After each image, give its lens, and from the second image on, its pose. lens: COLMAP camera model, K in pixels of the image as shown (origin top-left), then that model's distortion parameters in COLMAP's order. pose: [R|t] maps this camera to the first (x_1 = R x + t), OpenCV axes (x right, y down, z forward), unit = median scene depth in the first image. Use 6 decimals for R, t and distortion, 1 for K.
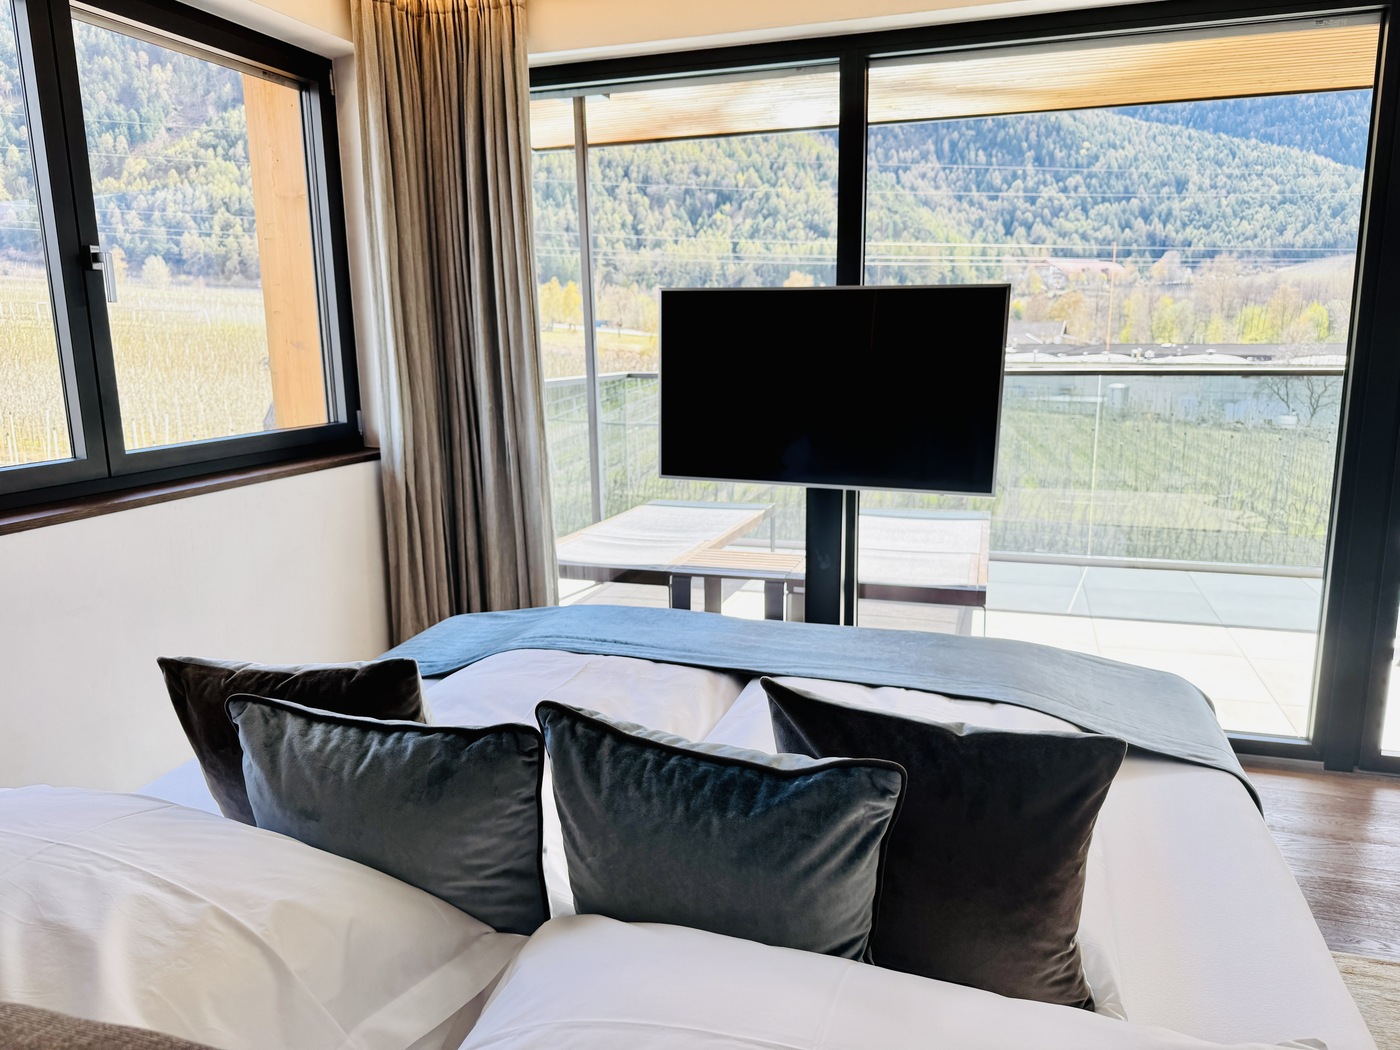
lens RADIAL K [[998.5, 0, 700.0], [0, 998.5, 525.0], [0, 0, 1]] dist [0.089399, -0.114913]
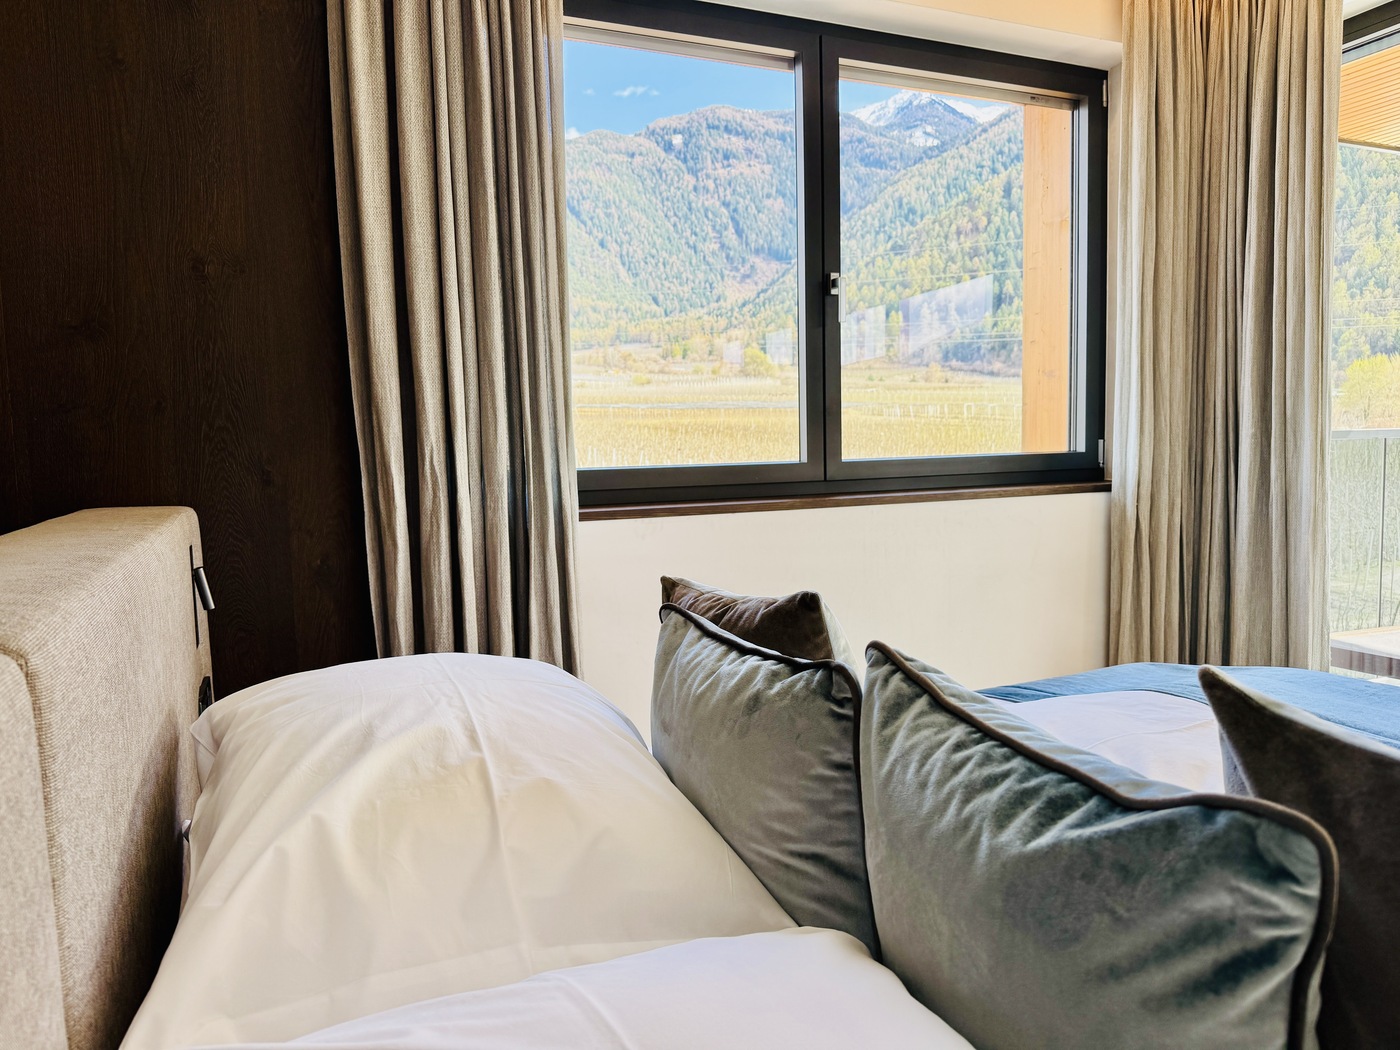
lens RADIAL K [[998.5, 0, 700.0], [0, 998.5, 525.0], [0, 0, 1]] dist [0.089399, -0.114913]
pose [[0.675624, 0.061673, -0.734662, 0.108554], [-0.127605, 0.991237, -0.034138, 0.046693], [0.726119, 0.116811, 0.677574, 0.137594]]
